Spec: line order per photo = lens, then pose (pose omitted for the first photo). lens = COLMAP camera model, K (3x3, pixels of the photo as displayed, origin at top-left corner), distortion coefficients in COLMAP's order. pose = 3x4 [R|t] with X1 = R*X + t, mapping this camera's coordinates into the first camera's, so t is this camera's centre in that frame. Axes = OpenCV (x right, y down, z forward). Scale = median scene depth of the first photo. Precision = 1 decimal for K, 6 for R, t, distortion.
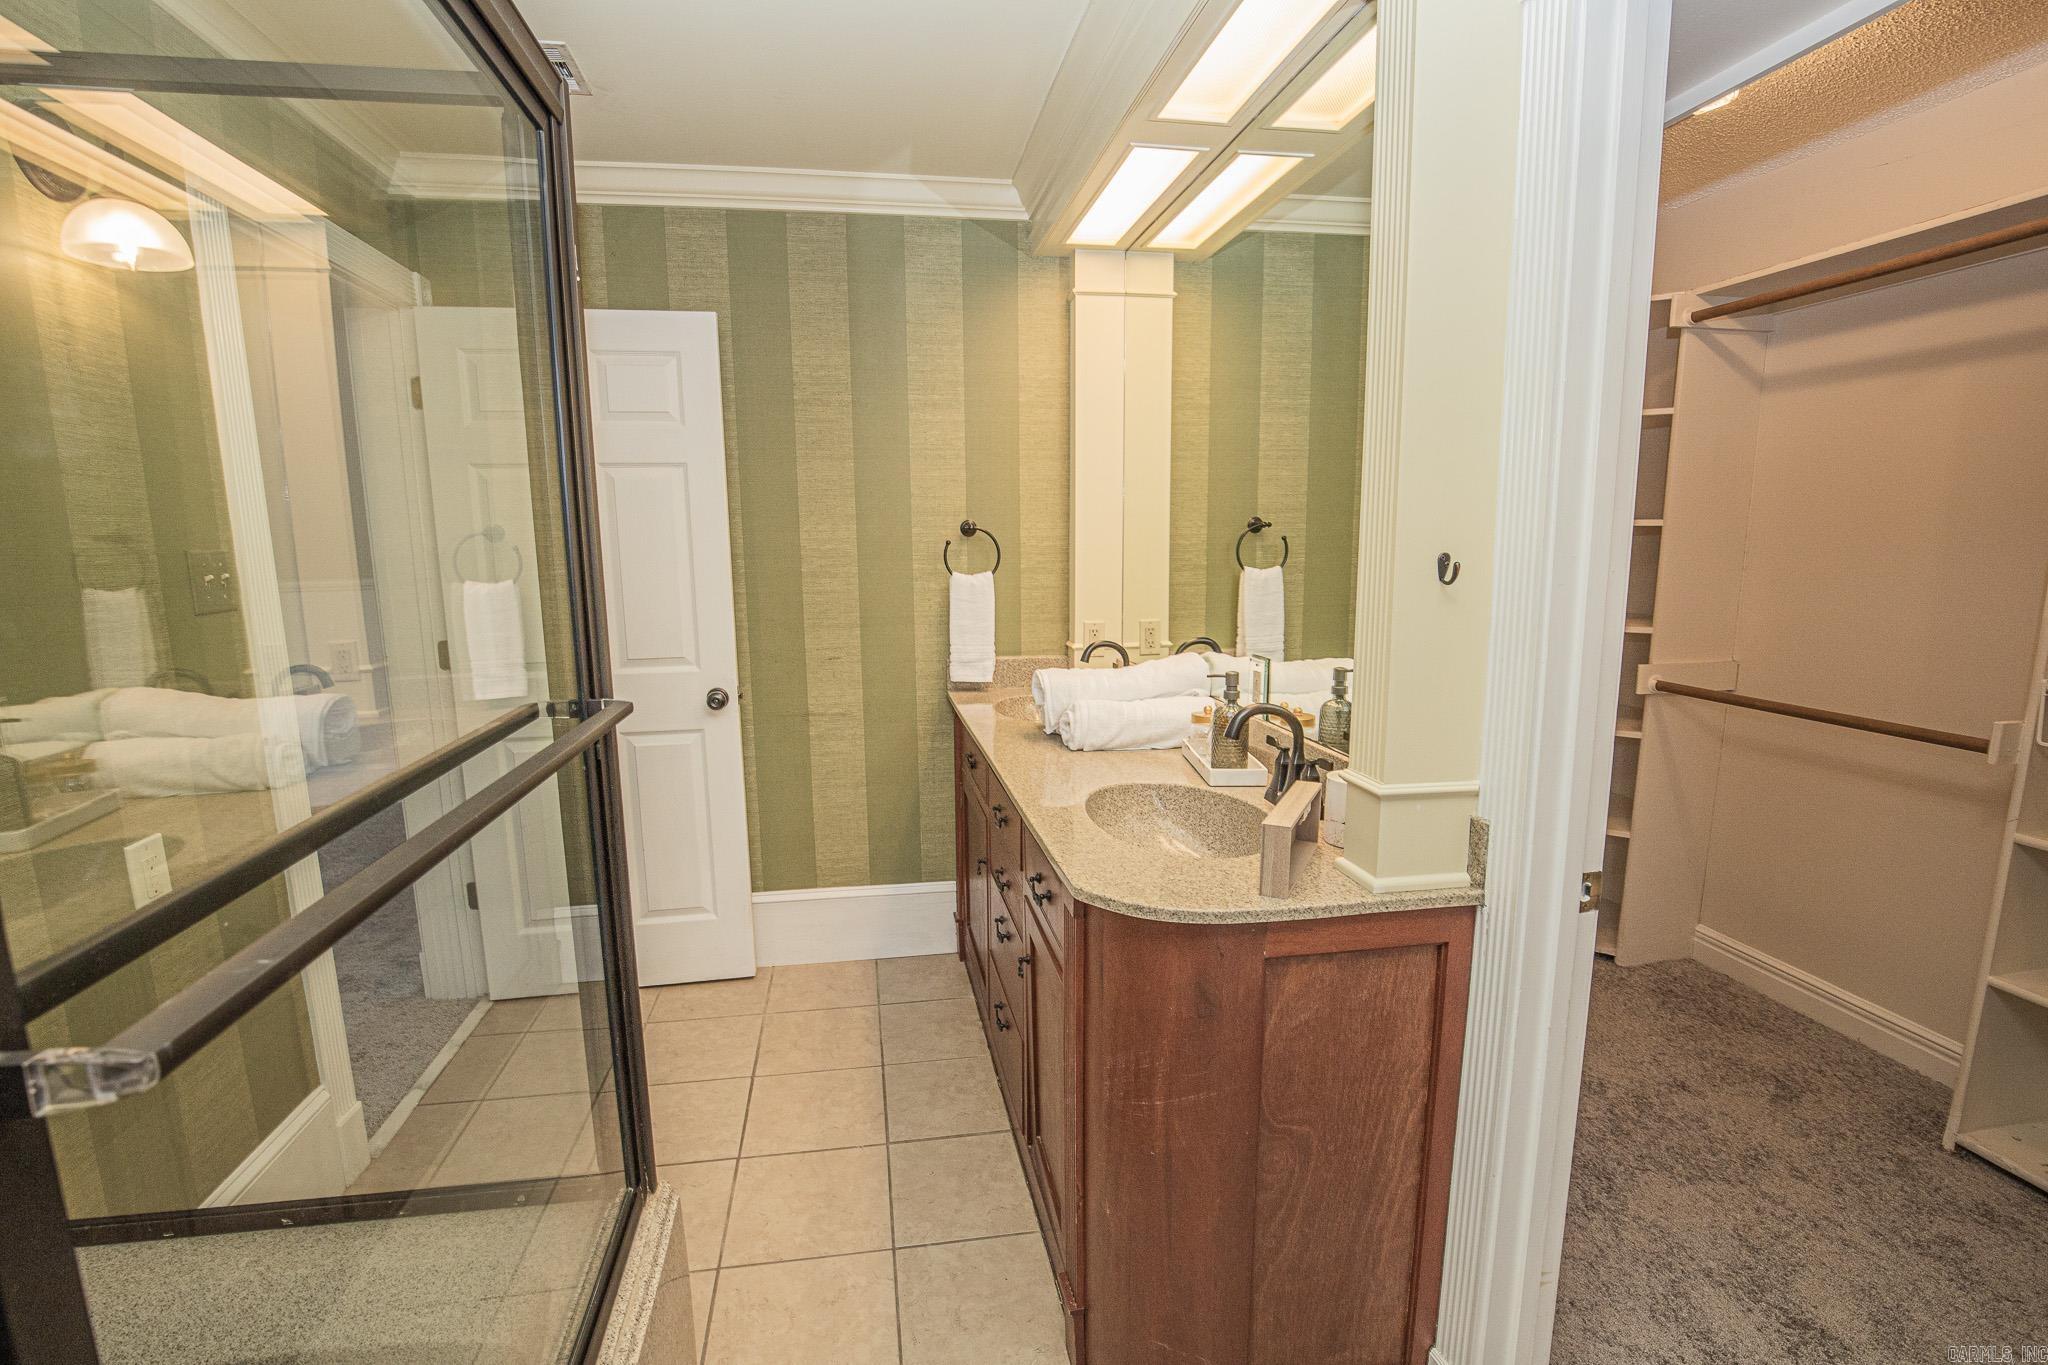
lens RADIAL K [[943.7, 0, 1013.9], [0, 943.7, 687.7], [0, 0, 1]] dist [-0.036470, 0.008404]
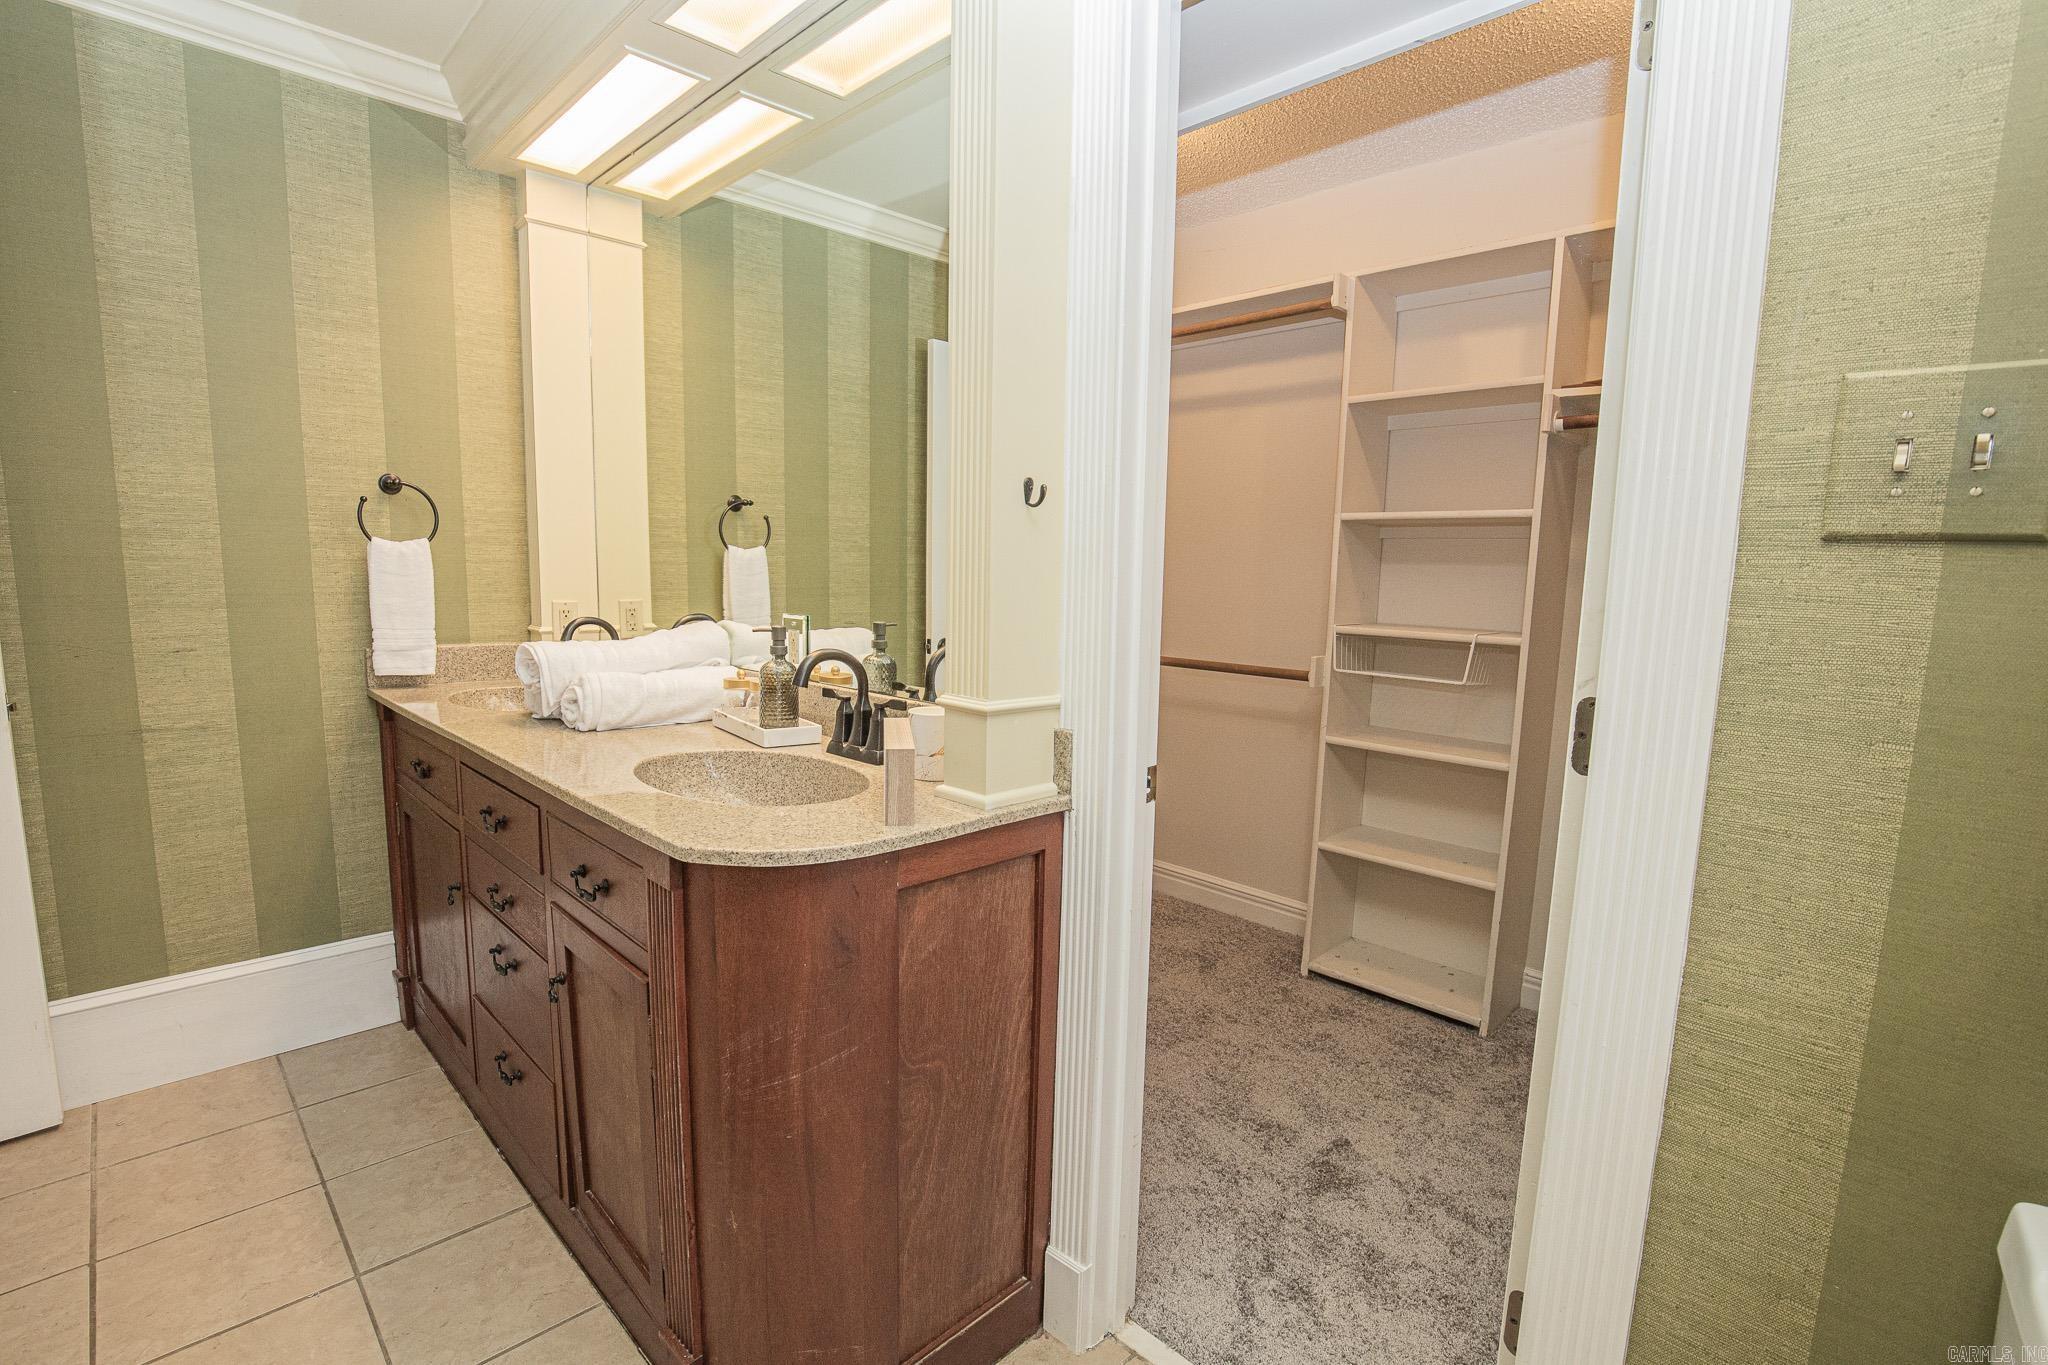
lens RADIAL K [[943.7, 0, 1009.7], [0, 943.7, 684.2], [0, 0, 1]] dist [-0.036470, 0.008404]
pose [[0.820209, -0.047201, 0.570113, -0.101501], [0.064077, 0.997899, -0.009569, 0.056298], [-0.568464, 0.044380, 0.821511, 0.082877]]
